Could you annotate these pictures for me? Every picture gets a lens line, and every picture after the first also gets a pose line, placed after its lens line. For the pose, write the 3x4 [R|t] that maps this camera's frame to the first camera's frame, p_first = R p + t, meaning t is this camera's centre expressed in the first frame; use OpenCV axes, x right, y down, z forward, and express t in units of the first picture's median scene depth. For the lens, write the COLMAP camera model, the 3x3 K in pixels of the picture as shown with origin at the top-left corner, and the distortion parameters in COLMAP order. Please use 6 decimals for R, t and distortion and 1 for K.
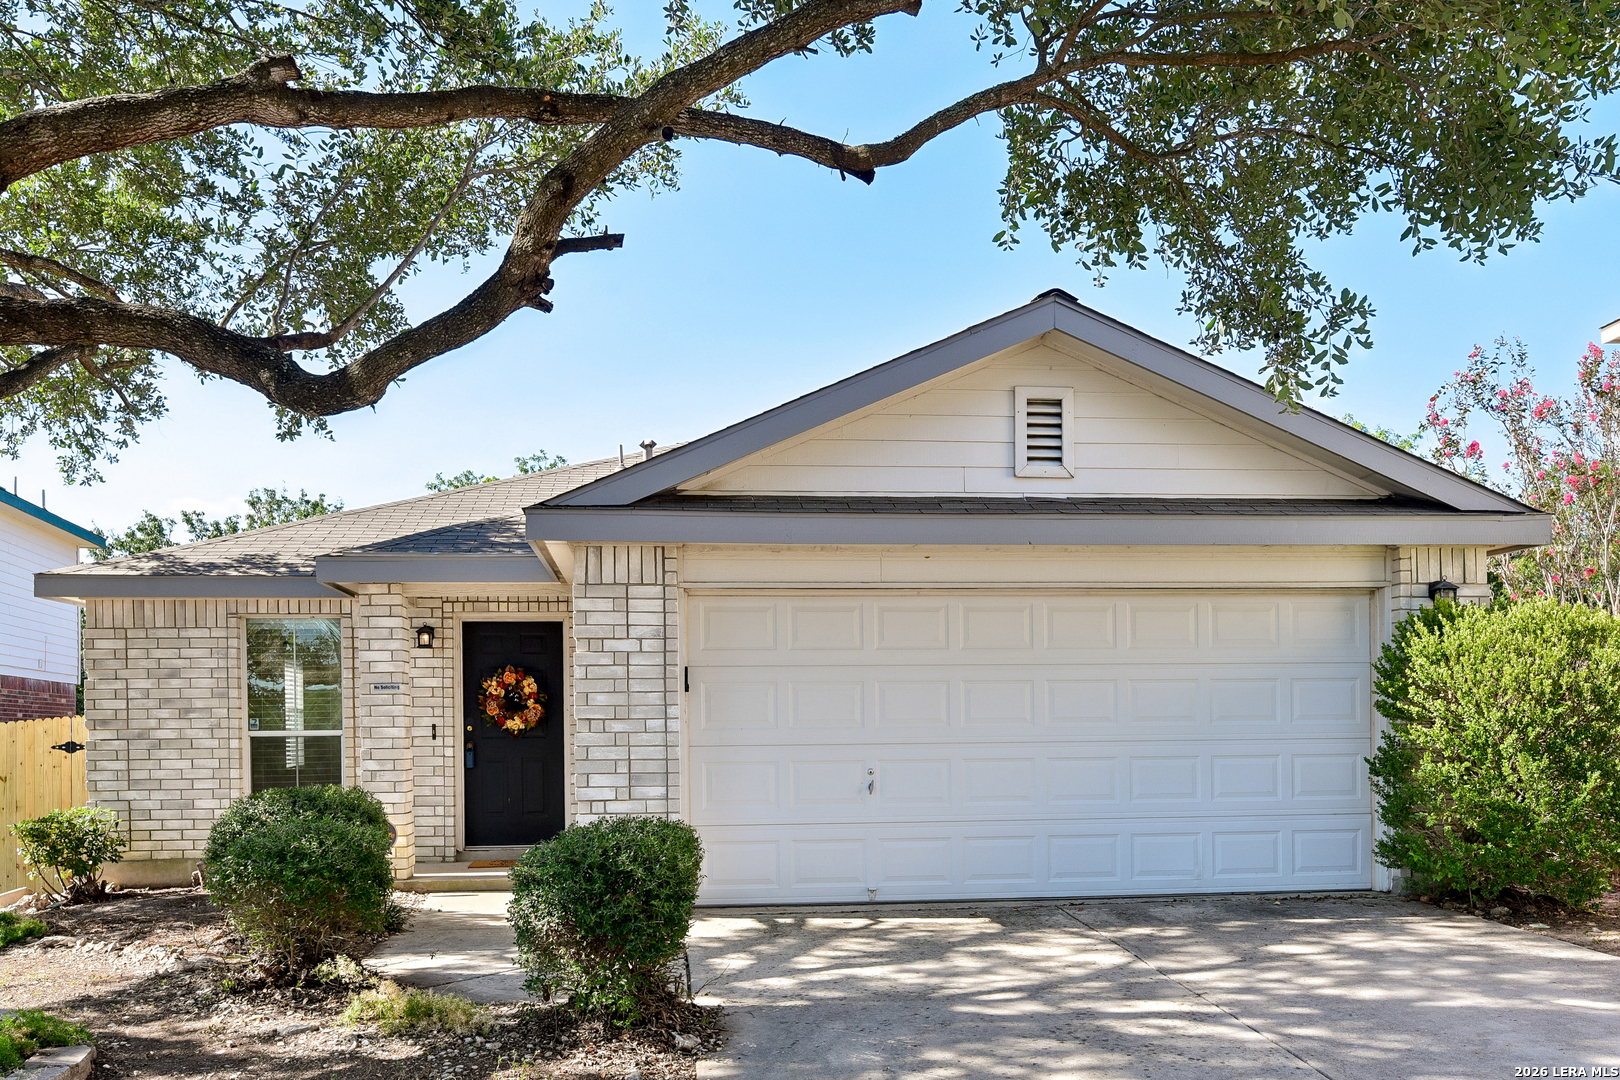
lens RADIAL K [[1379.1, 0, 826.6], [0, 1379.1, 644.5], [0, 0, 1]] dist [0.000531, -0.005435]
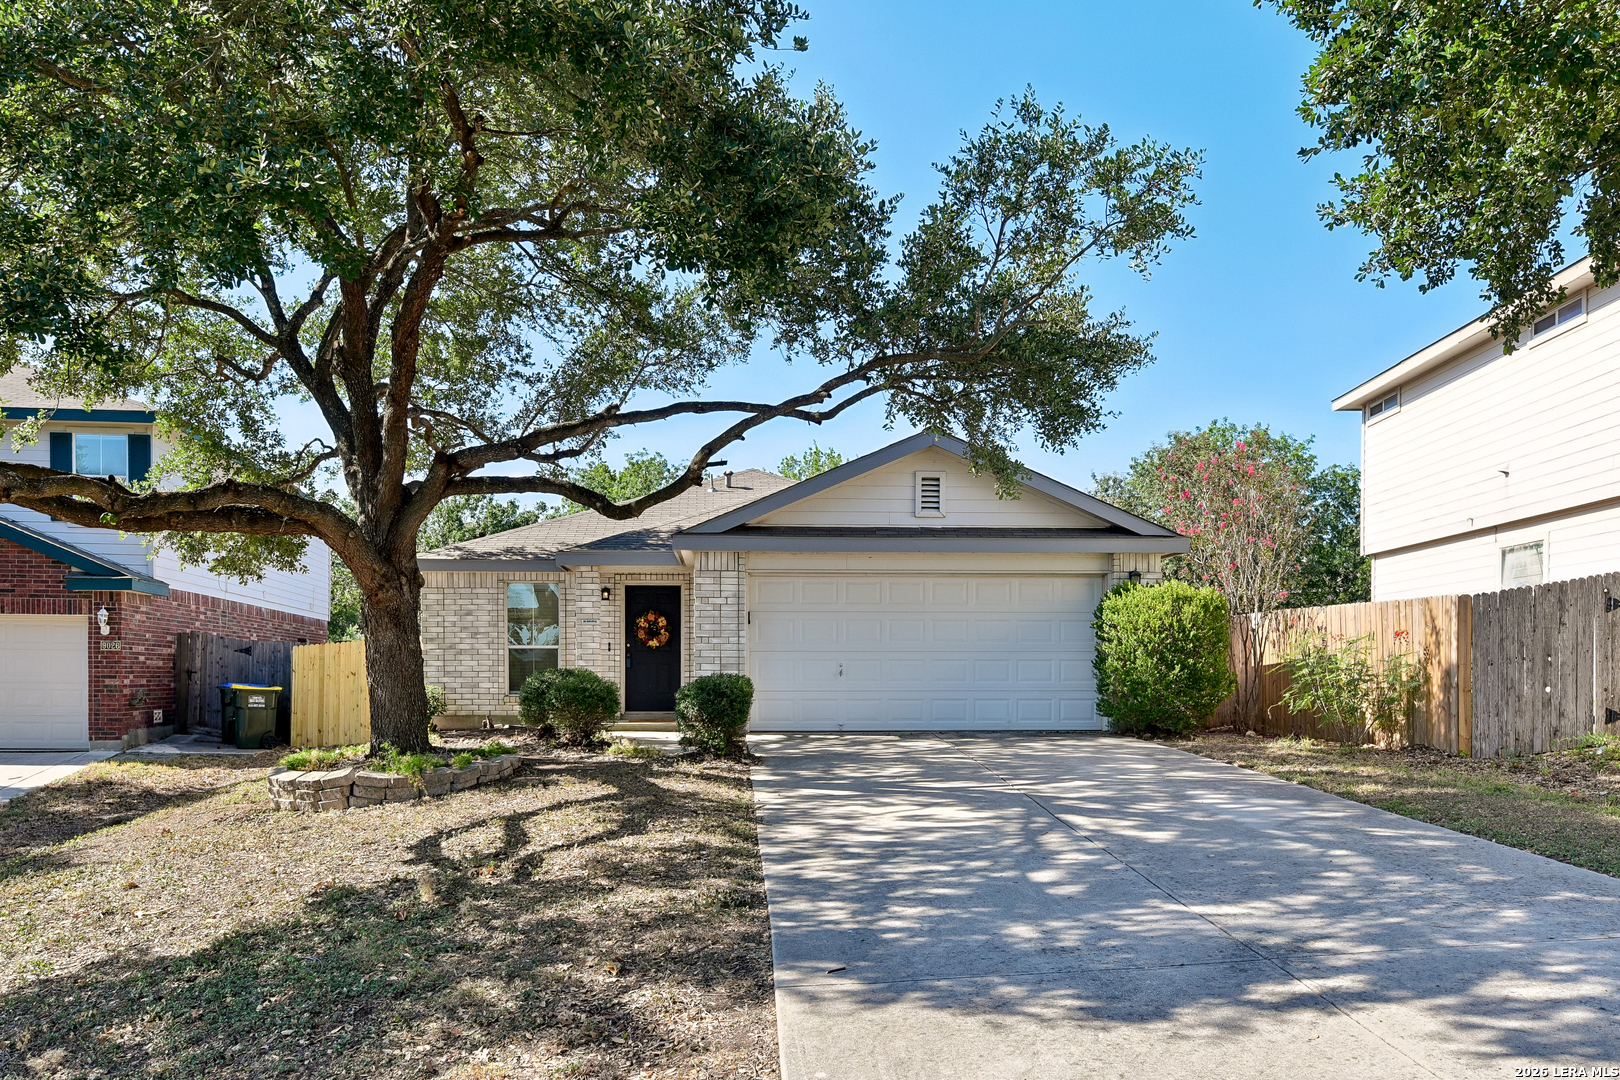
lens RADIAL K [[1159.1, 0, 812.1], [0, 1159.1, 536.5], [0, 0, 1]] dist [-0.001136, -0.011719]
pose [[0.998719, 0.005411, -0.050314, 0.067721], [-0.007957, 0.998690, -0.050549, -0.007597], [0.049975, 0.050885, 0.997453, -0.624200]]
